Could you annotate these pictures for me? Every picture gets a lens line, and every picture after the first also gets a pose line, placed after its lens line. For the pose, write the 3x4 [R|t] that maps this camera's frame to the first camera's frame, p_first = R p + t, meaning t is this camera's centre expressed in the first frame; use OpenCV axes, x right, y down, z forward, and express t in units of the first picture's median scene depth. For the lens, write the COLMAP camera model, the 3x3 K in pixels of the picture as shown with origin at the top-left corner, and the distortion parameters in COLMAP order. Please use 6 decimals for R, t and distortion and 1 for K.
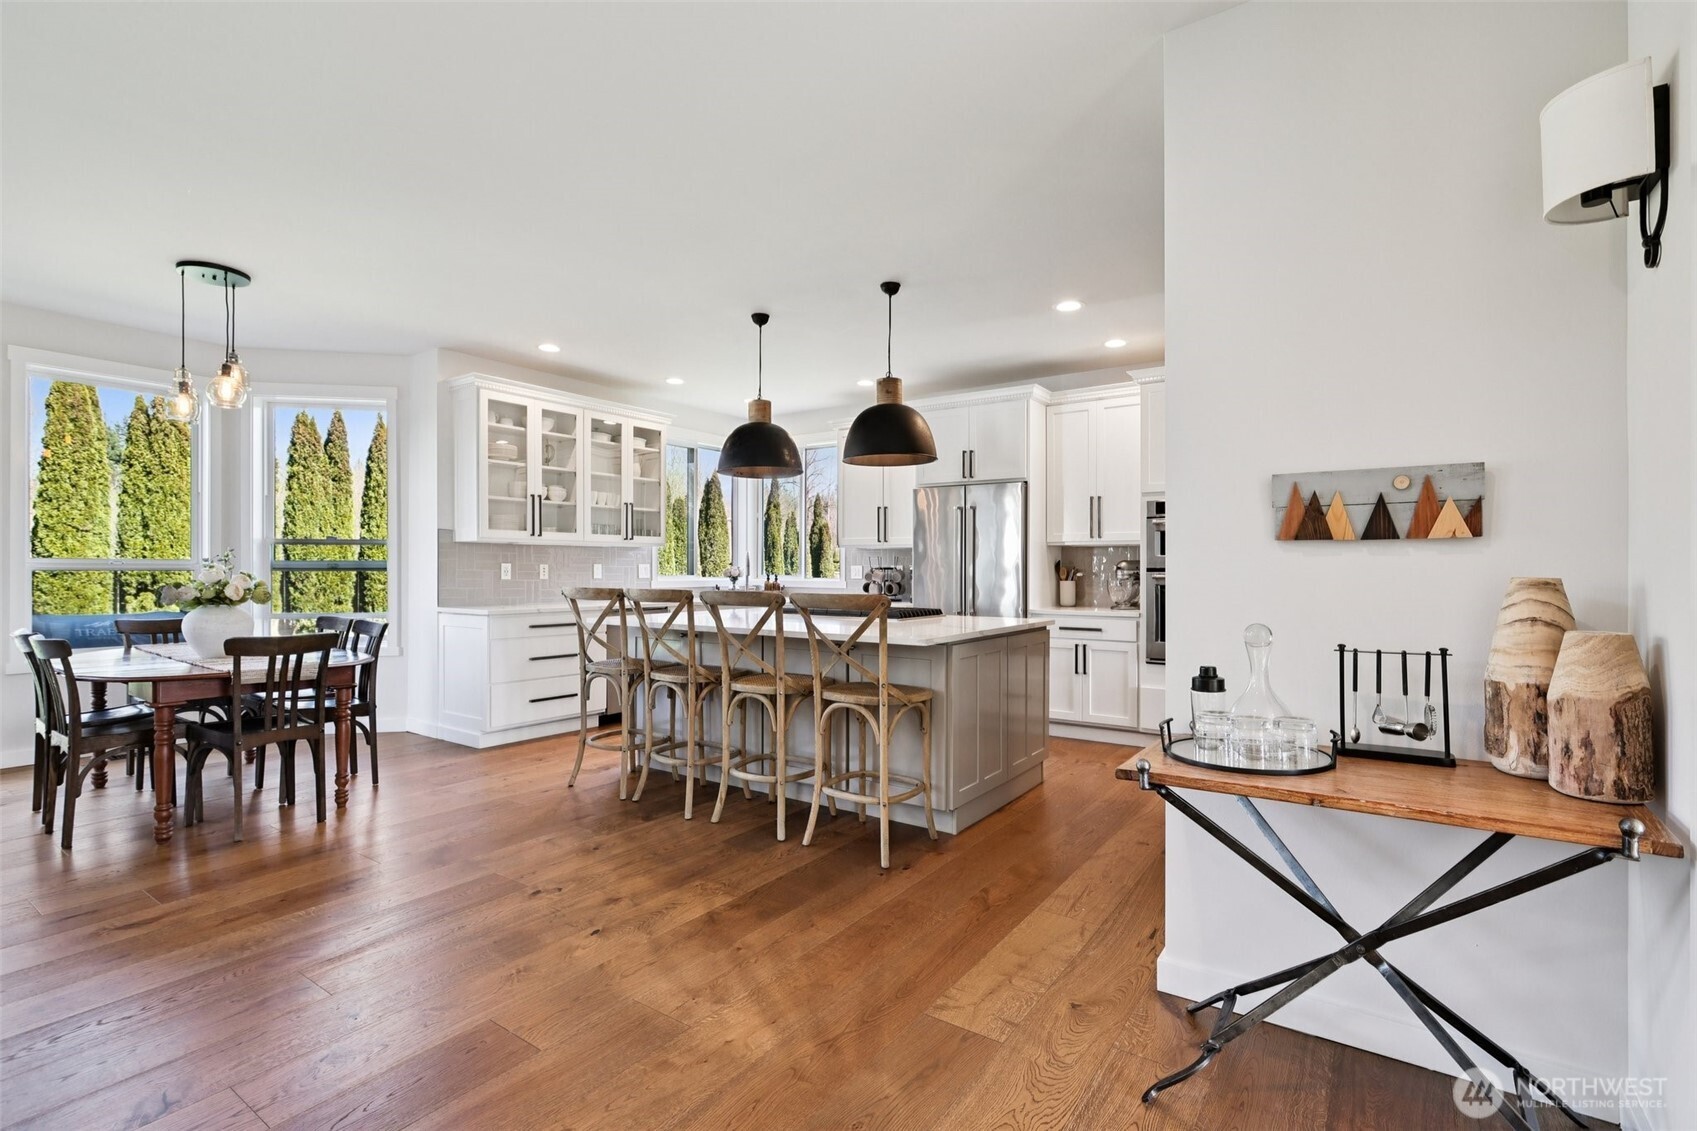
lens RADIAL K [[781.3, 0, 859.1], [0, 781.3, 568.6], [0, 0, 1]] dist [0.001132, 0.000355]
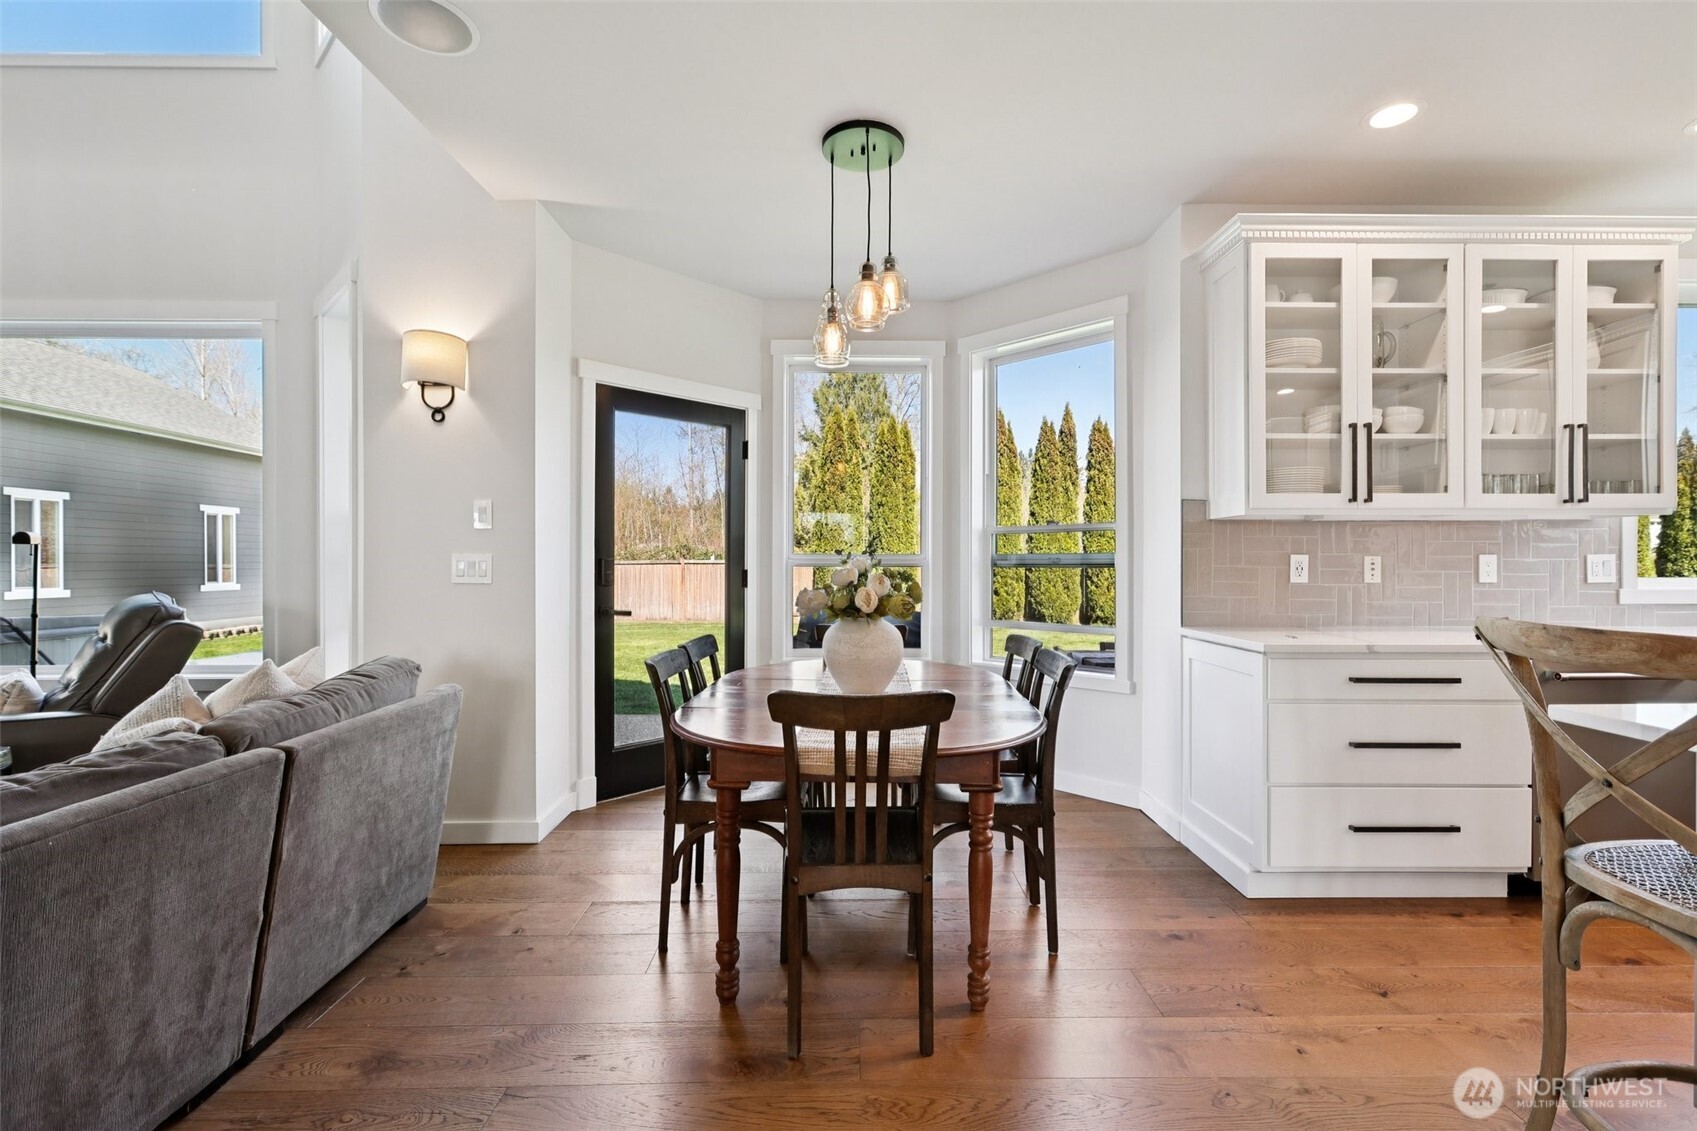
lens RADIAL K [[750.6, 0, 851.8], [0, 750.6, 567.0], [0, 0, 1]] dist [-0.002710, 0.002776]
pose [[0.575766, 0.002016, -0.817612, -0.196953], [0.001779, 0.999992, 0.003719, -0.000428], [0.817613, -0.003596, 0.575758, 0.428268]]
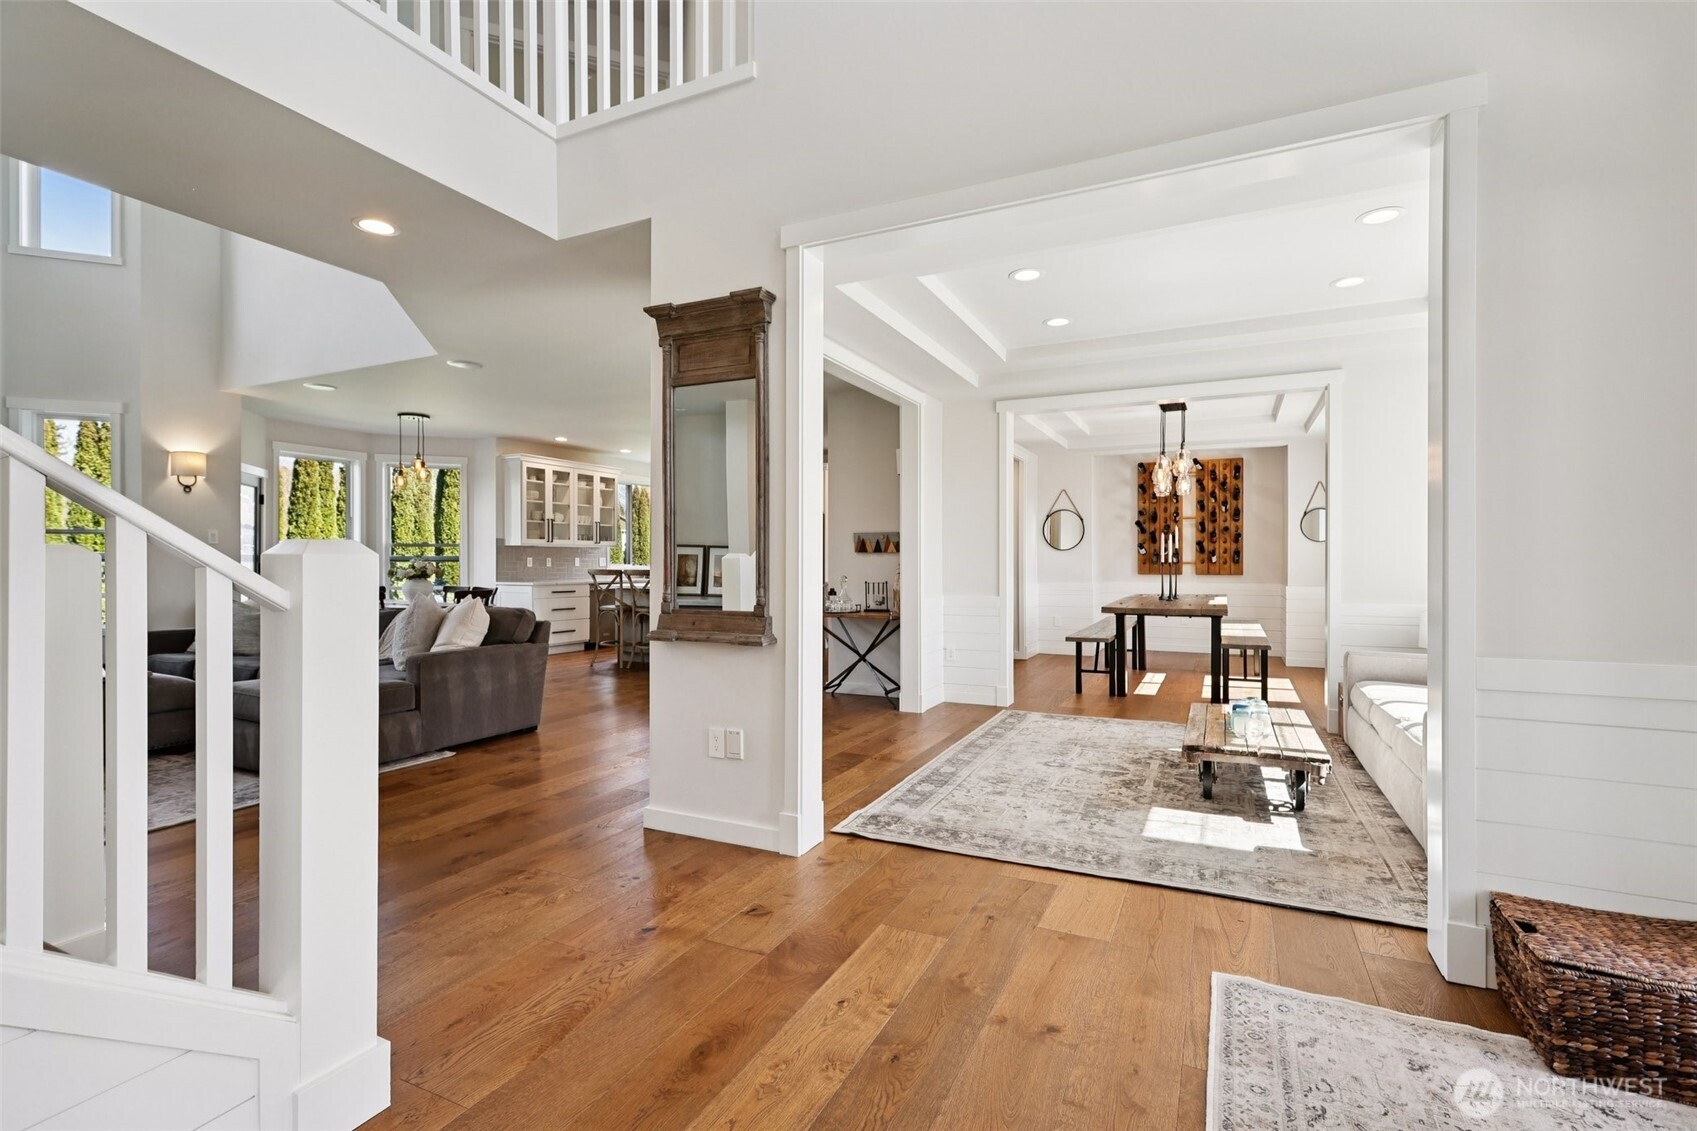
lens RADIAL K [[750.6, 0, 862.5], [0, 750.6, 562.2], [0, 0, 1]] dist [-0.002710, 0.002776]
pose [[0.986280, -0.001260, 0.165075, 0.007180], [0.000660, 0.999993, 0.003690, -0.001676], [-0.165079, -0.003530, 0.986274, -0.805851]]
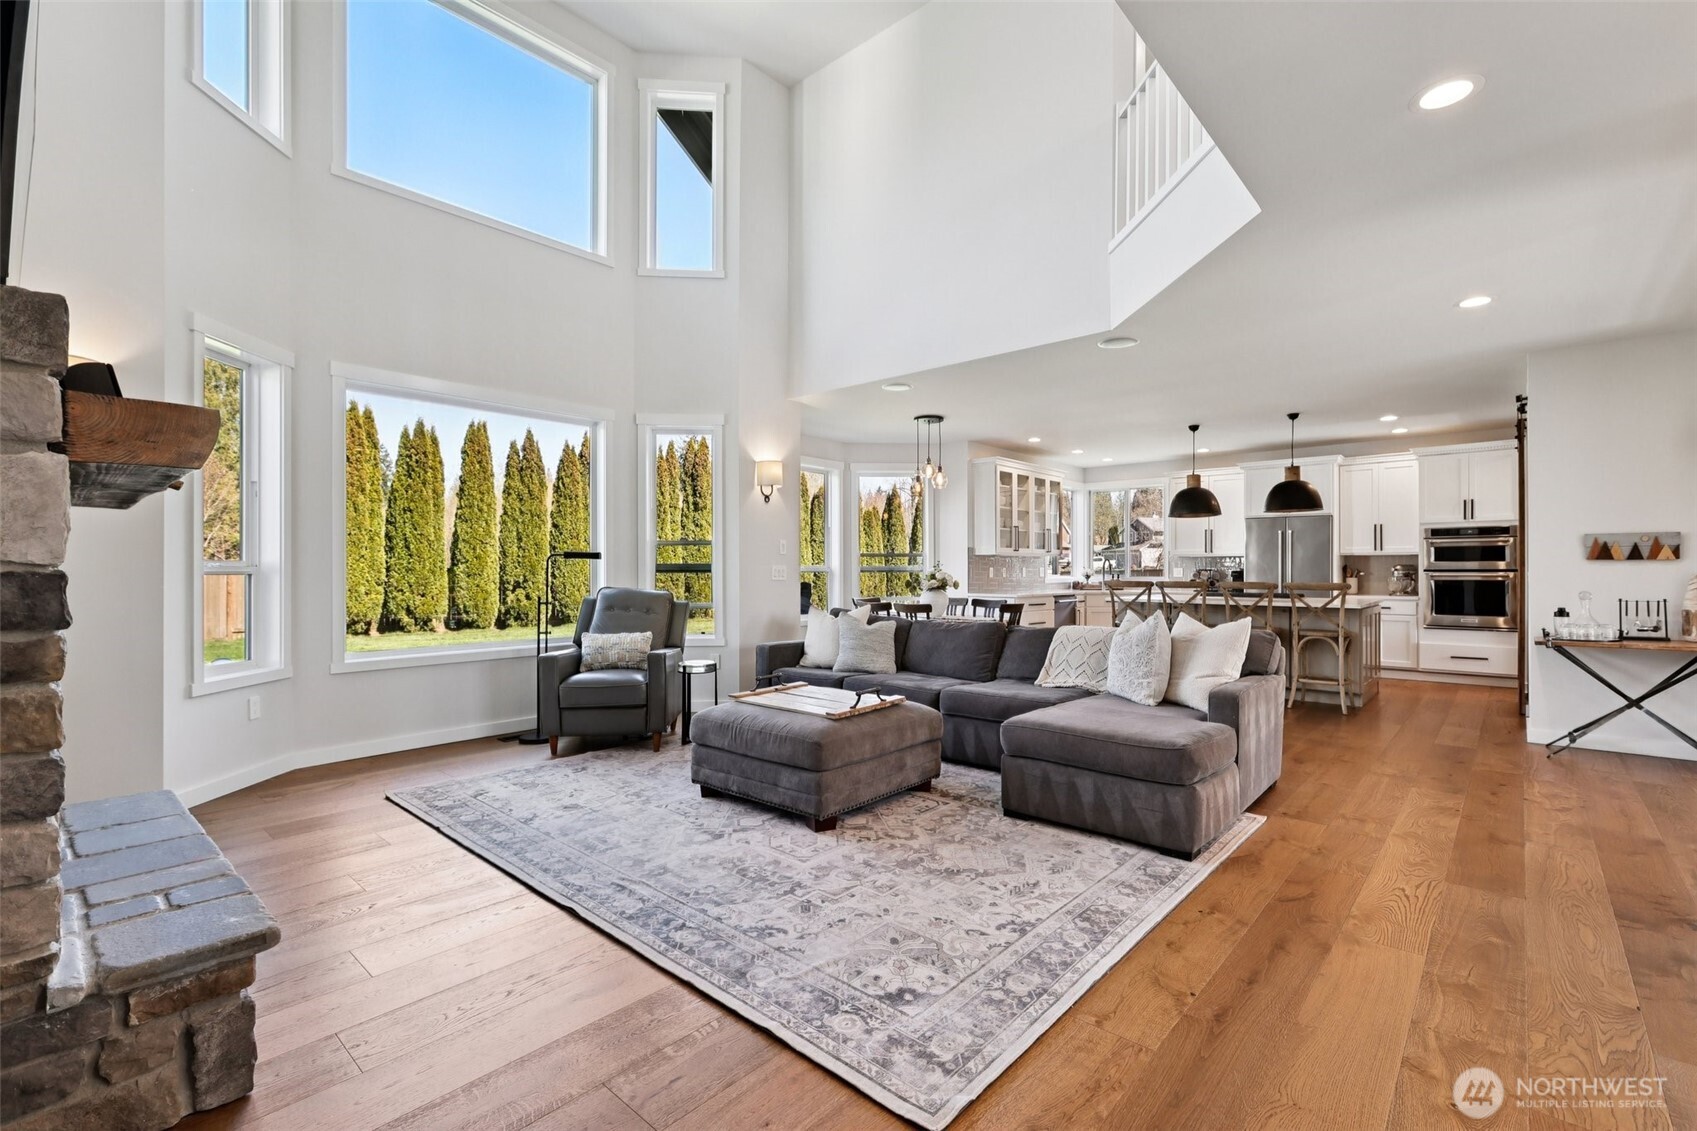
lens RADIAL K [[750.6, 0, 866.2], [0, 750.6, 565.1], [0, 0, 1]] dist [-0.002710, 0.002776]
pose [[0.992424, -0.002897, -0.122830, -0.533671], [0.002143, 0.999978, -0.006265, -0.002695], [0.122845, 0.005955, 0.992408, -0.612515]]
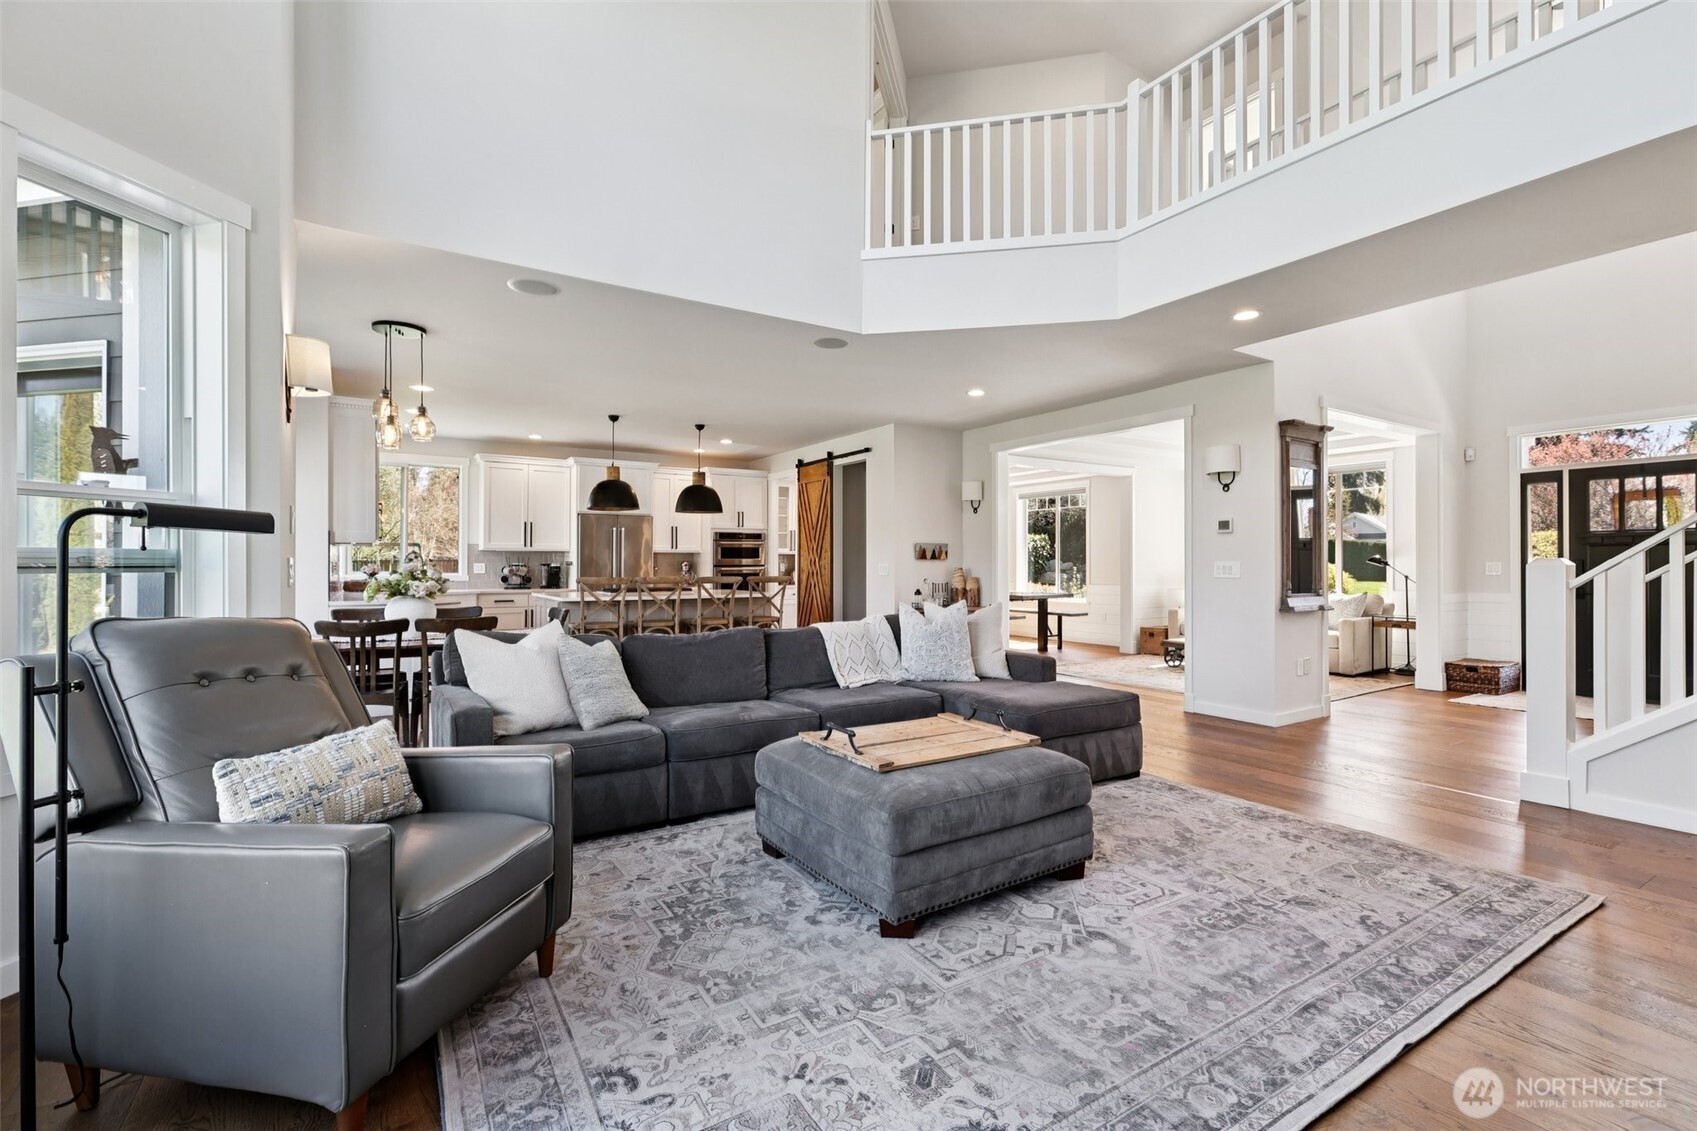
lens RADIAL K [[750.6, 0, 852.5], [0, 750.6, 564.1], [0, 0, 1]] dist [-0.002710, 0.002776]
pose [[0.396827, -0.001536, 0.917892, -1.154249], [0.000194, 0.999999, 0.001590, -0.005112], [-0.917893, -0.000453, 0.396827, -0.093865]]
